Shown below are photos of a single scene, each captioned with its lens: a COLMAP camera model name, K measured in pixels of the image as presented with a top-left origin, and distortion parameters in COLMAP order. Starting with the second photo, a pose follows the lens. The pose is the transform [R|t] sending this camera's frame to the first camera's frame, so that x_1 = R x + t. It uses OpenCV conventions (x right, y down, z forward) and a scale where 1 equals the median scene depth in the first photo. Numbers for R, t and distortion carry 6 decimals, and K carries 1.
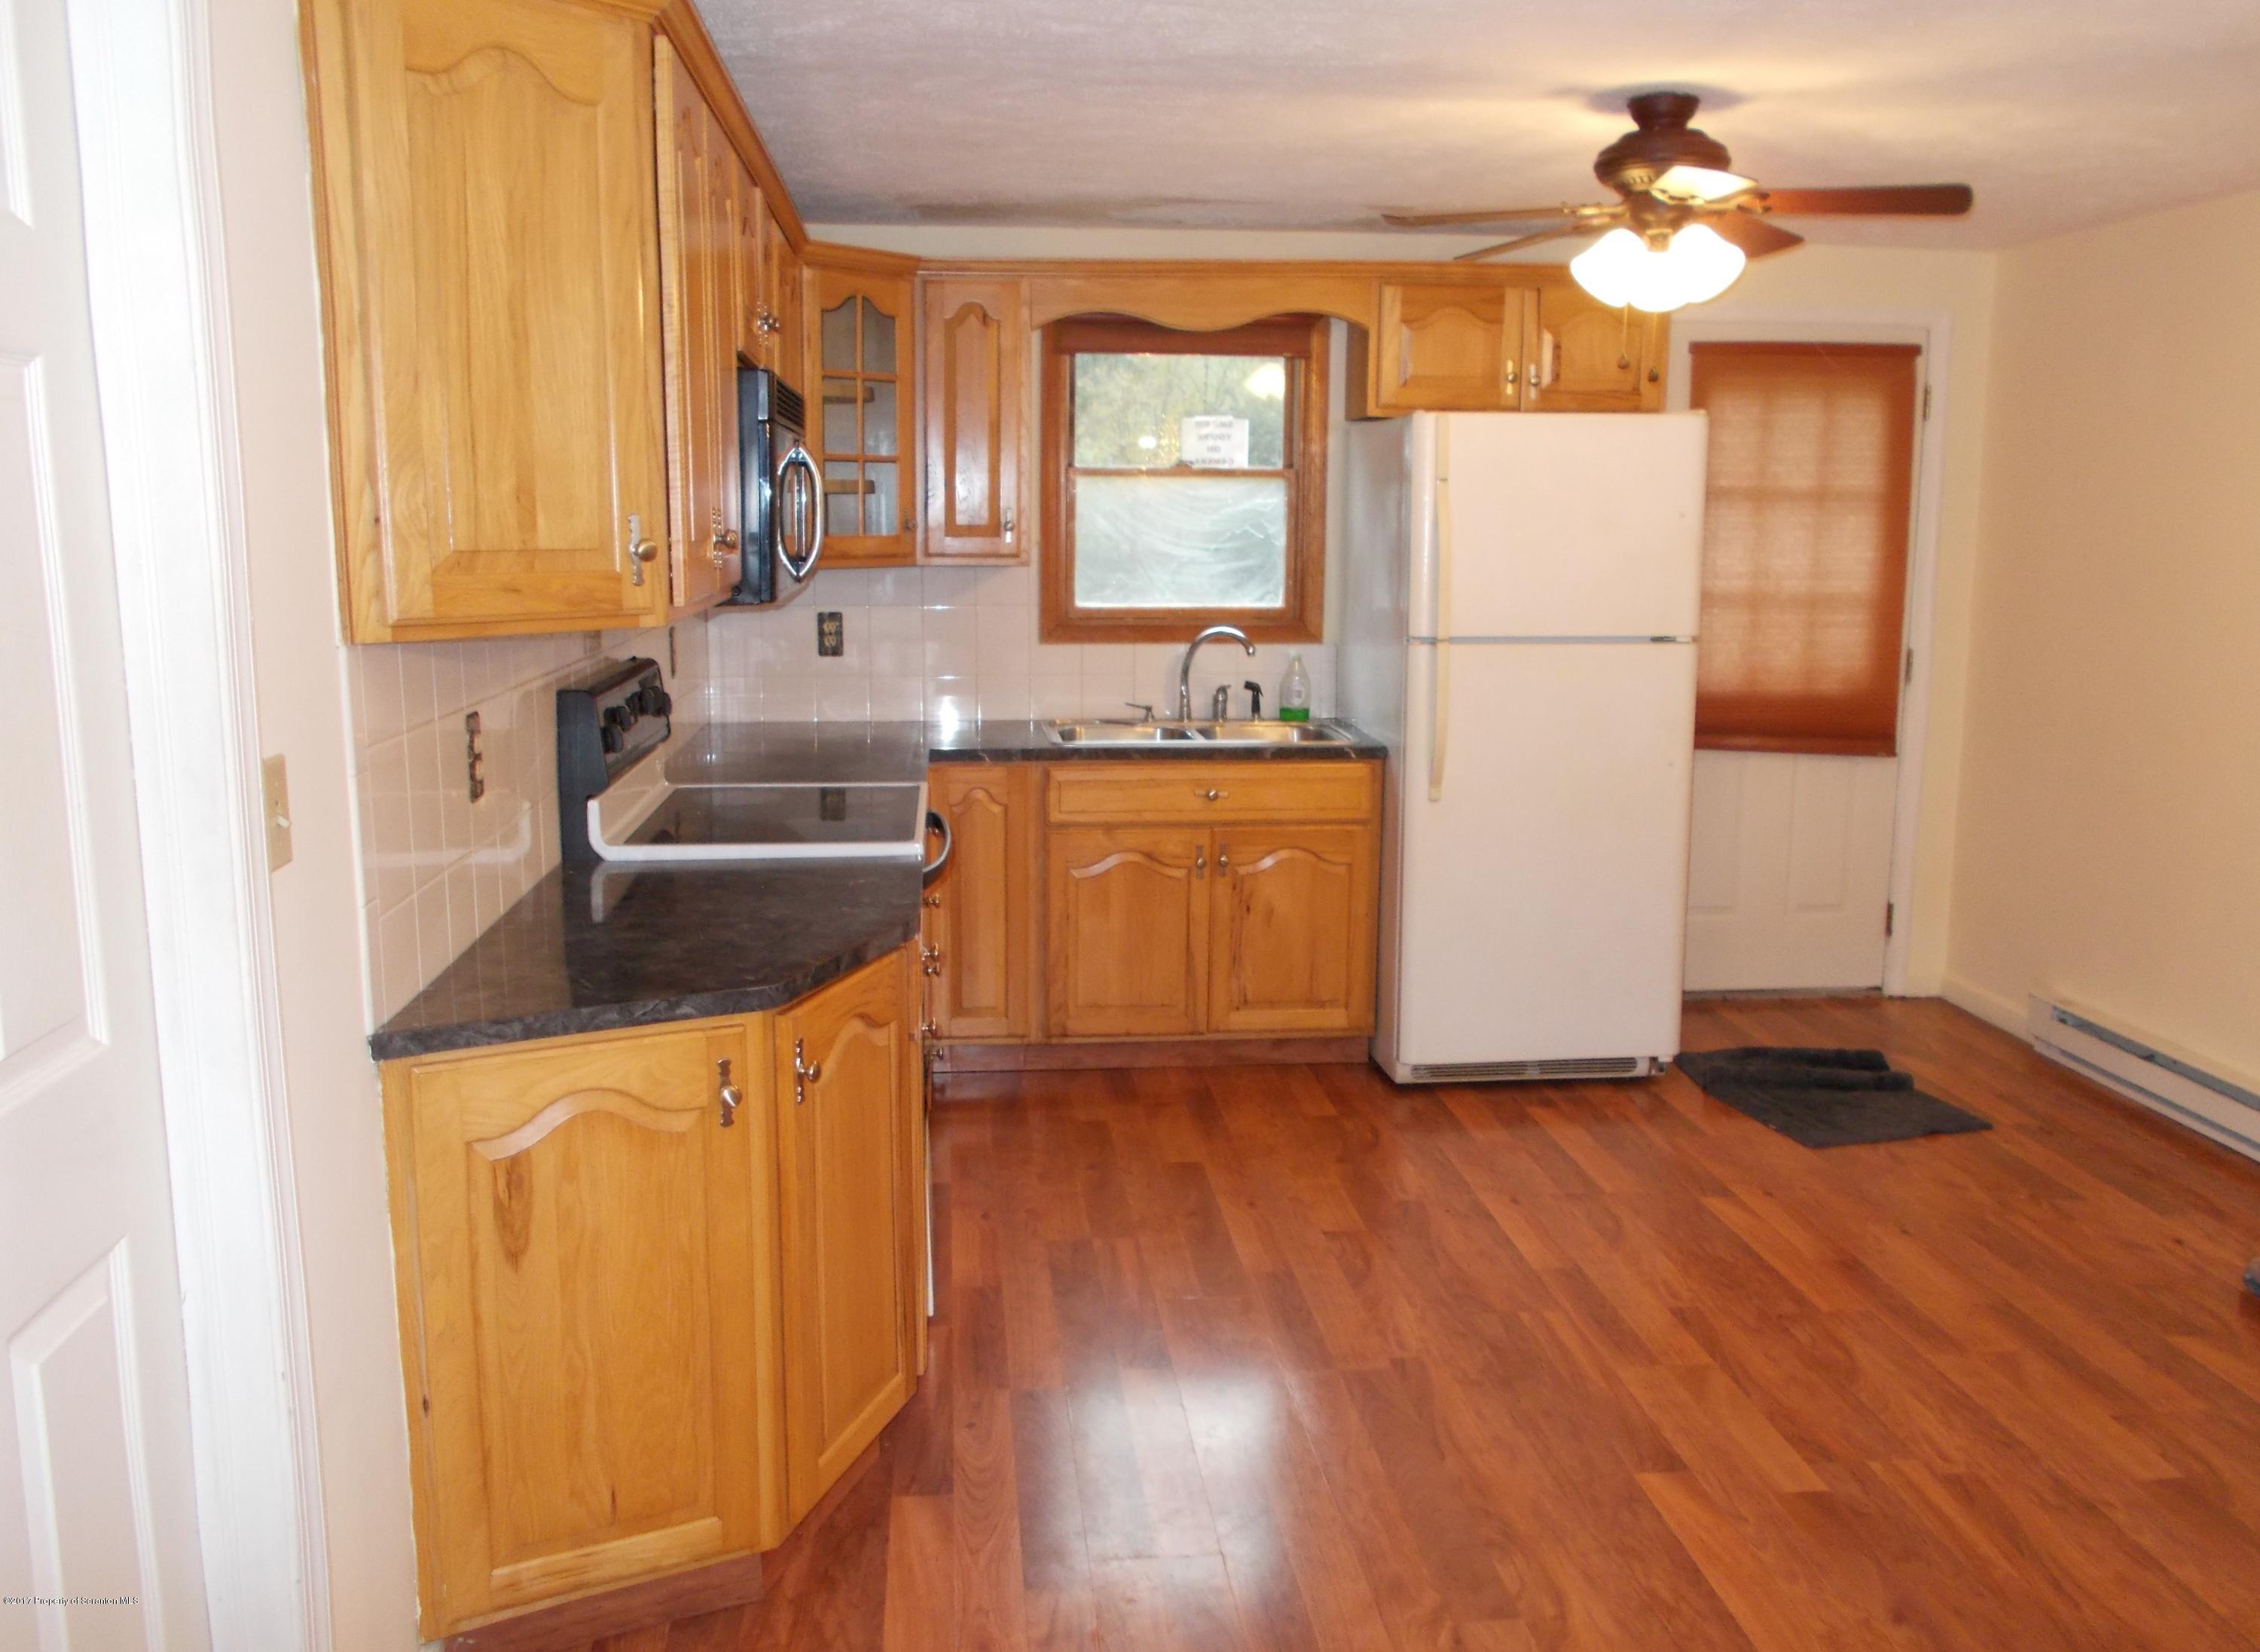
lens RADIAL K [[1854.6, 0, 1130.0], [0, 1854.6, 816.5], [0, 0, 1]] dist [-0.004089, -0.001108]
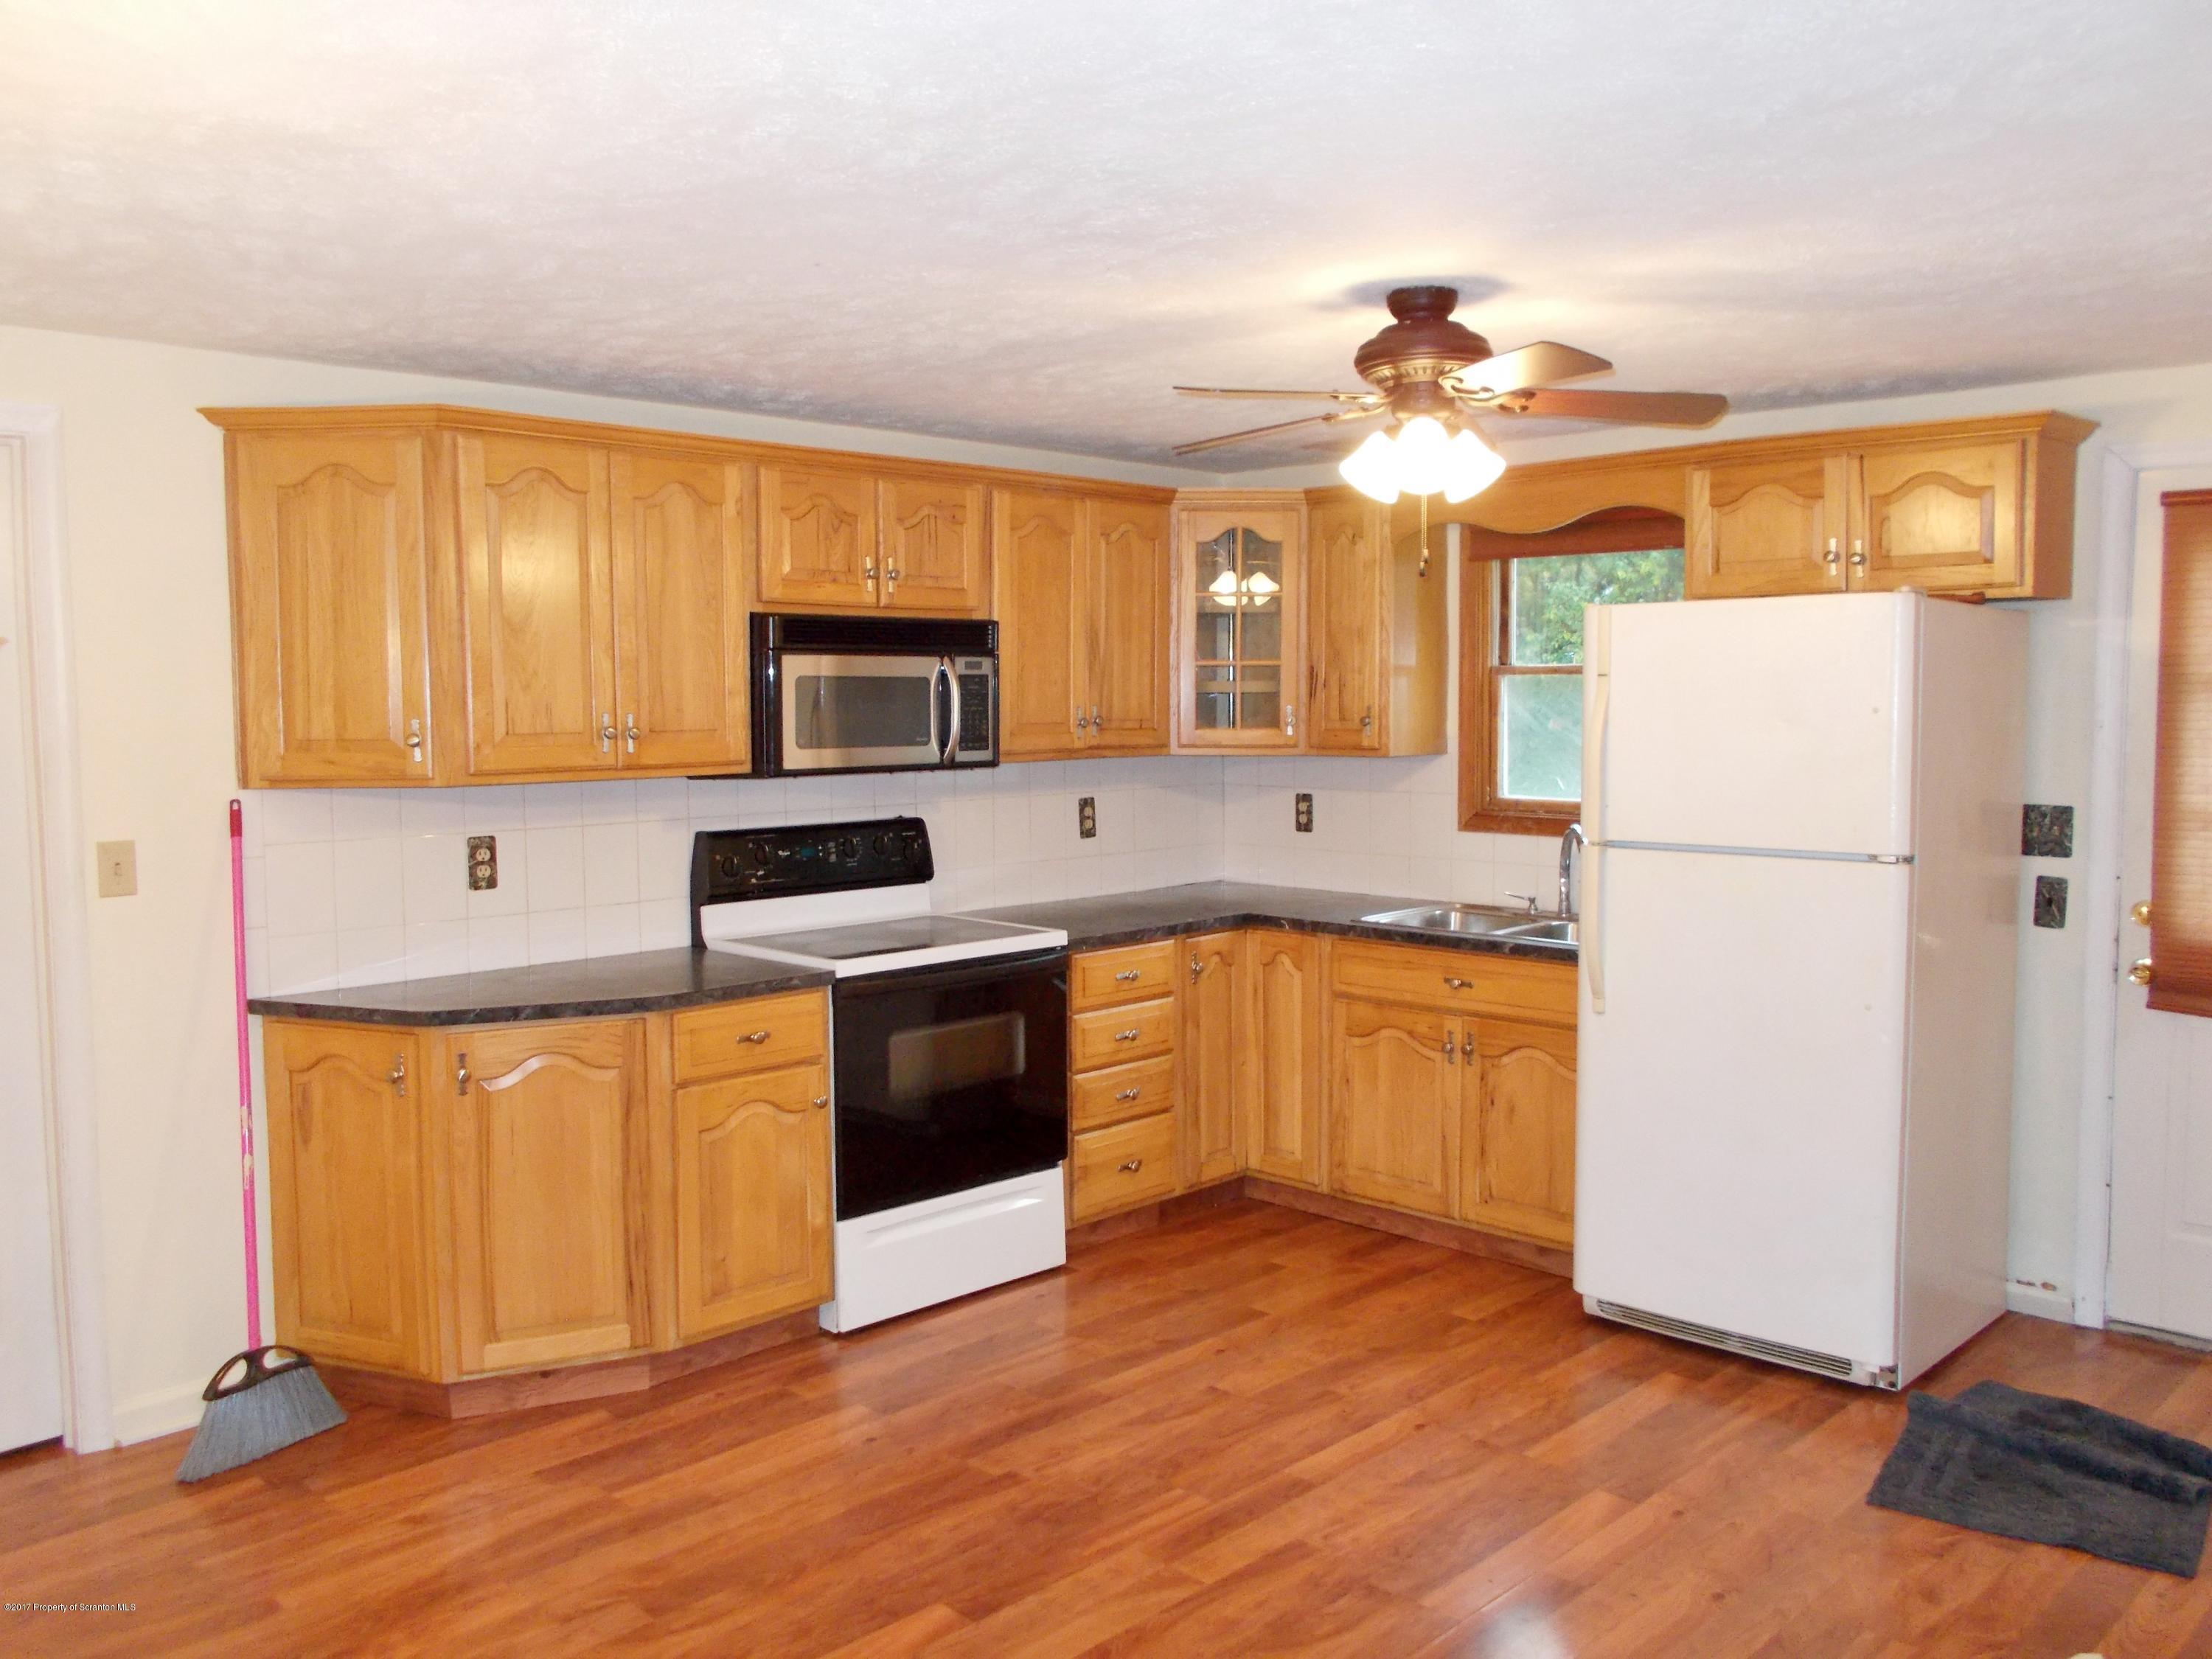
lens RADIAL K [[1751.2, 0, 1100.1], [0, 1751.2, 833.0], [0, 0, 1]] dist [-0.017717, 0.004345]
pose [[0.646921, 0.051480, -0.760818, 0.688984], [-0.116748, 0.992643, -0.032104, -0.042320], [0.753567, 0.109593, 0.648171, 0.234154]]
